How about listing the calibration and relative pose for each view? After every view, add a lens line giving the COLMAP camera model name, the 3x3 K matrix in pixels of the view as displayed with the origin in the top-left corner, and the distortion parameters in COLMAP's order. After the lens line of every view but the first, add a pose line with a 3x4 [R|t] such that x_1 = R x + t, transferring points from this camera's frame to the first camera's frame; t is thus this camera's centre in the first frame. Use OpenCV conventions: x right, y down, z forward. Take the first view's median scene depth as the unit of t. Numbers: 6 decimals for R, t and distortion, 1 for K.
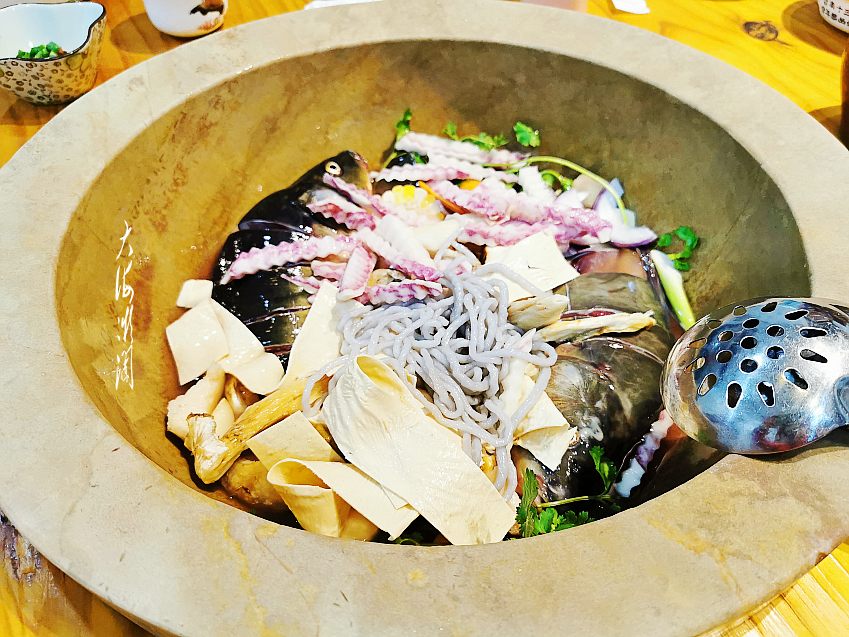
lens RADIAL K [[668.5, 0, 425.0], [0, 668.5, 315.1], [0, 0, 1]] dist [0.074758, -0.151410]
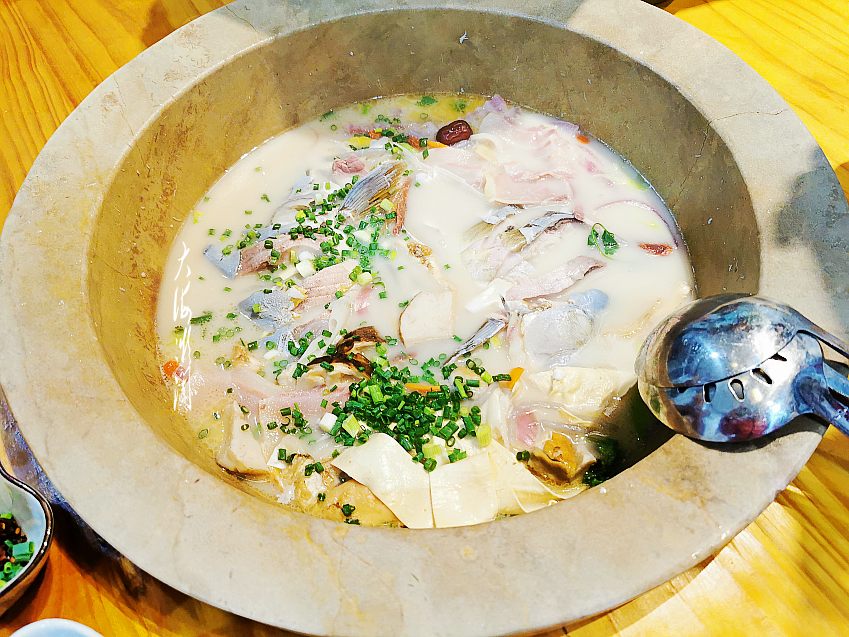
lens RADIAL K [[667.7, 0, 425.2], [0, 667.7, 315.9], [0, 0, 1]] dist [0.073653, -0.139500]
pose [[0.989995, -0.133177, 0.046631, -0.048536], [0.124213, 0.979307, 0.159778, -0.136561], [-0.066945, -0.152388, 0.986051, -0.090299]]
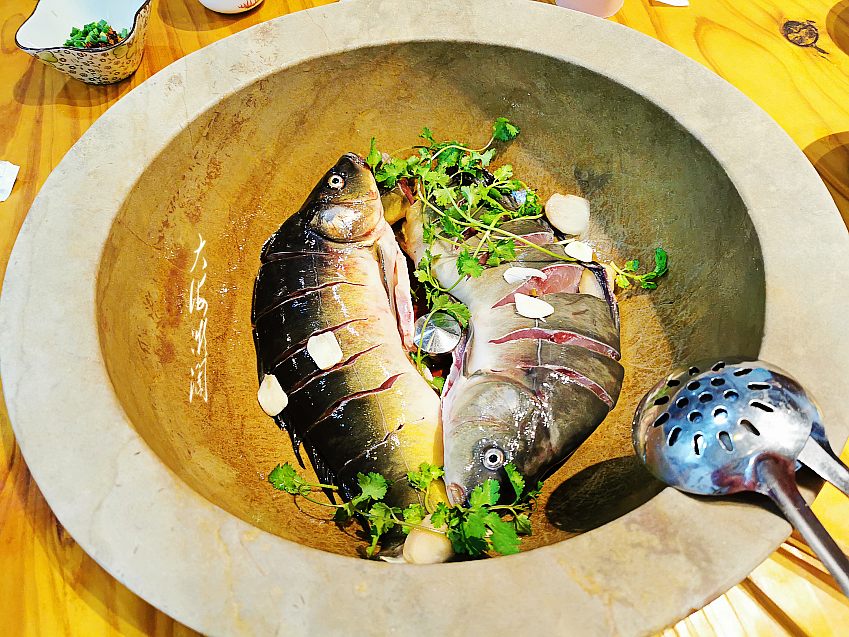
lens RADIAL K [[667.7, 0, 425.2], [0, 667.7, 315.9], [0, 0, 1]] dist [0.073653, -0.139500]
pose [[0.994187, 0.079098, -0.073048, 0.083098], [-0.068632, 0.988316, 0.136095, -0.155471], [0.082959, -0.130291, 0.987999, -0.087357]]
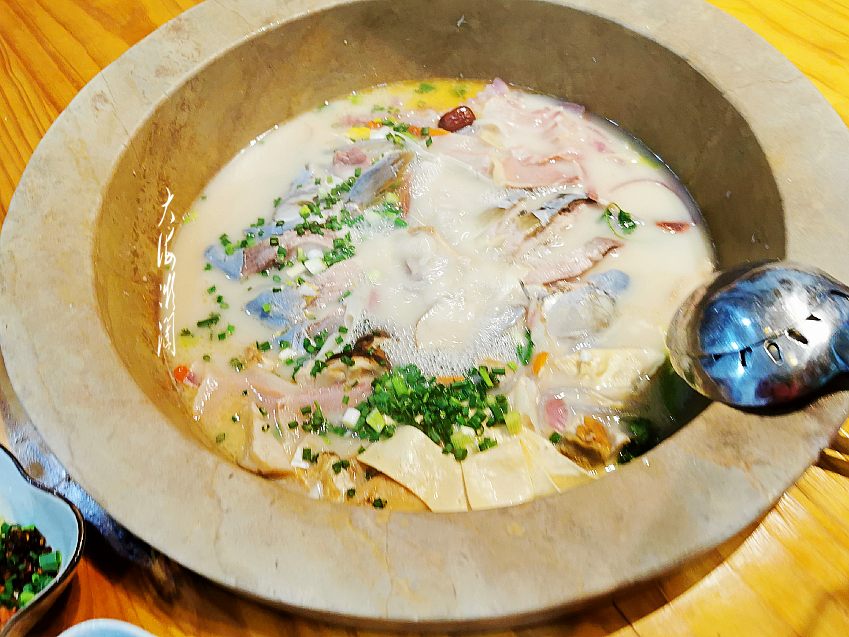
lens RADIAL K [[728.3, 0, 424.5], [0, 728.3, 318.5], [0, 0, 1]] dist [0.101372, -0.195116]
pose [[0.980396, -0.183272, 0.072353, -0.107848], [0.171695, 0.974771, 0.142623, -0.113823], [-0.096667, -0.127405, 0.987129, -0.146561]]
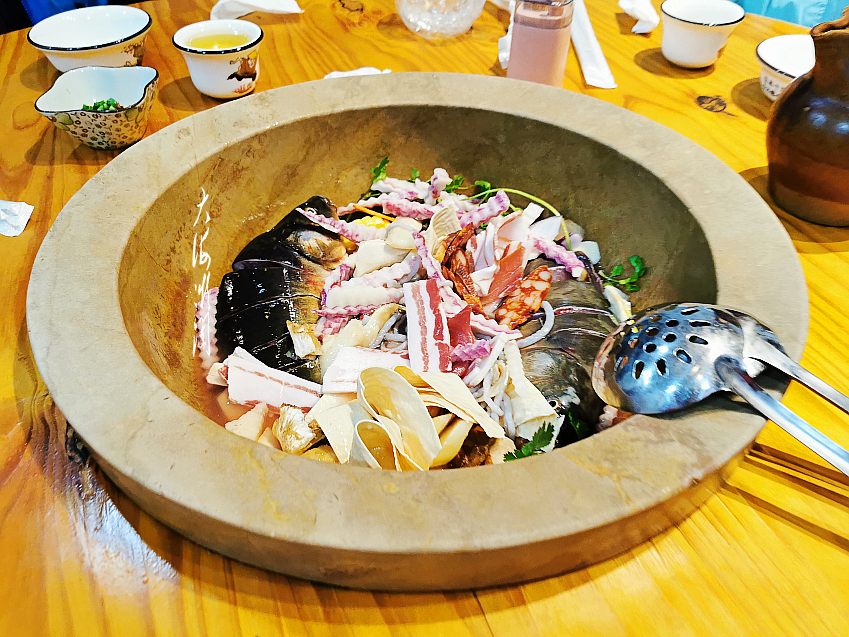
lens RADIAL K [[667.7, 0, 425.2], [0, 667.7, 315.9], [0, 0, 1]] dist [0.073653, -0.139500]
pose [[0.999583, 0.026895, -0.010523, 0.032748], [-0.027738, 0.995514, -0.090461, 0.088632], [0.008043, 0.090715, 0.995844, -0.192559]]
